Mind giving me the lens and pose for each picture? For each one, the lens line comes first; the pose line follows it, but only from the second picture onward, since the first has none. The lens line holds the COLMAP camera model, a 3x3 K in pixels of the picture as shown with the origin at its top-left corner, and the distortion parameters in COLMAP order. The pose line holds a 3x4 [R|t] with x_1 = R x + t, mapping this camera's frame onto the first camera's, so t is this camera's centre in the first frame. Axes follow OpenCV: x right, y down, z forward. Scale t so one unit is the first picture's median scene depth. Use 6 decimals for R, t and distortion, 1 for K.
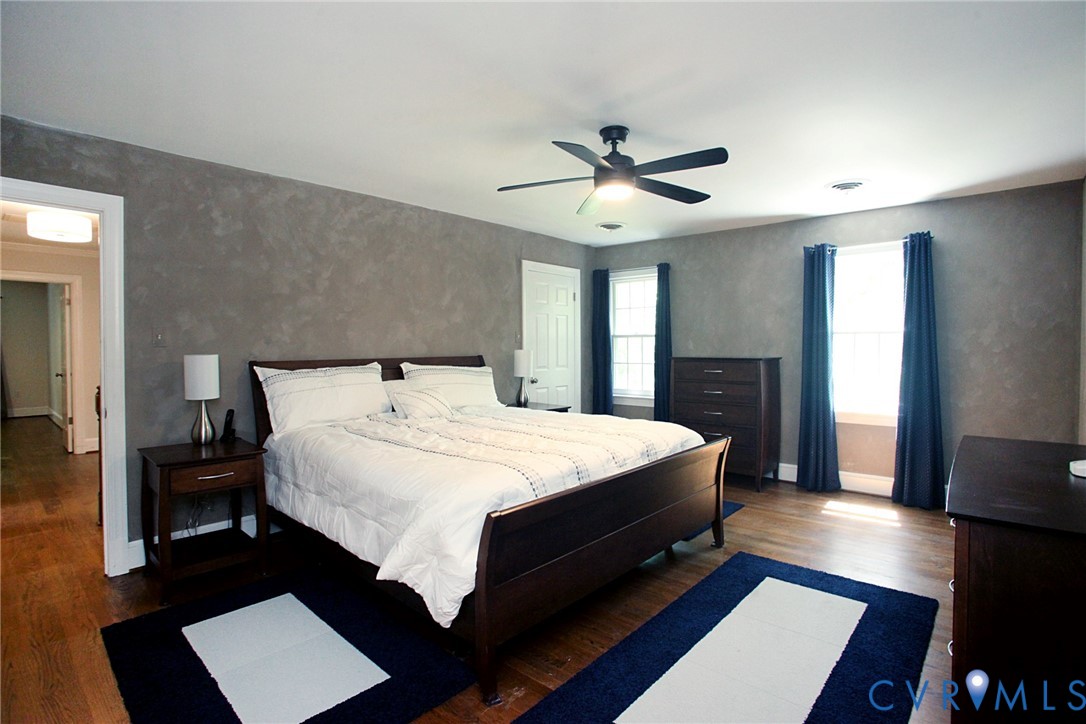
lens RADIAL K [[529.7, 0, 537.2], [0, 529.7, 357.4], [0, 0, 1]] dist [-0.086239, 0.042079]
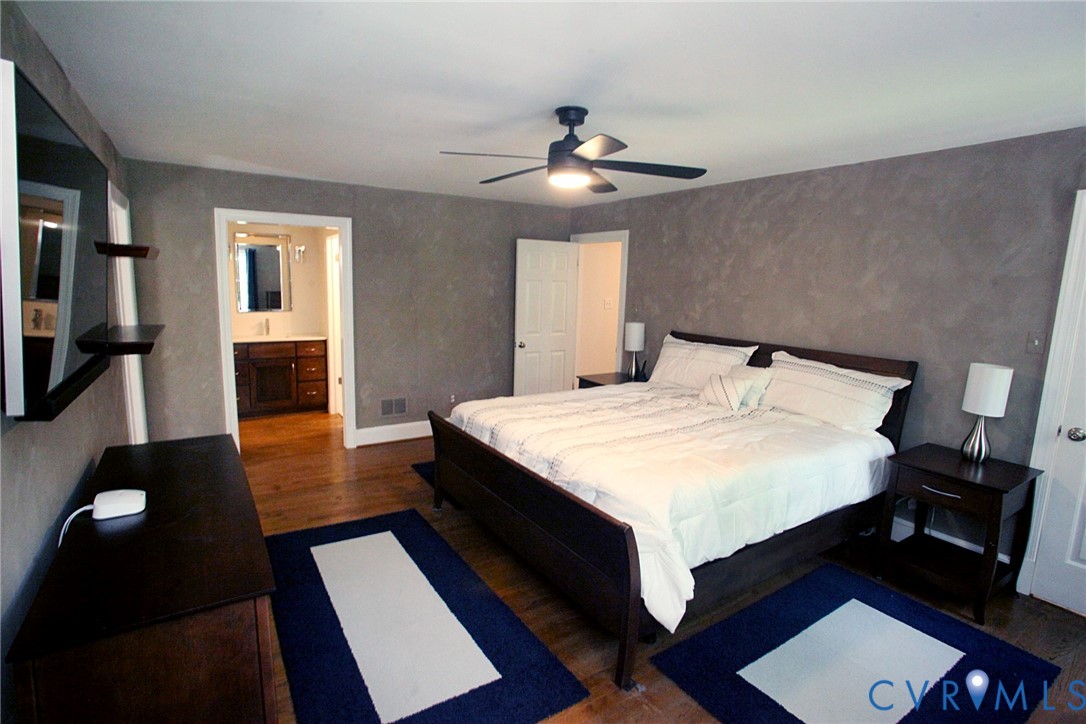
lens RADIAL K [[529.7, 0, 537.2], [0, 529.7, 357.4], [0, 0, 1]] dist [-0.086239, 0.042079]
pose [[-0.248146, 0.112429, -0.962176, 0.784154], [-0.075066, 0.988024, 0.134809, -0.075325], [0.965810, 0.105679, -0.236735, 0.869112]]
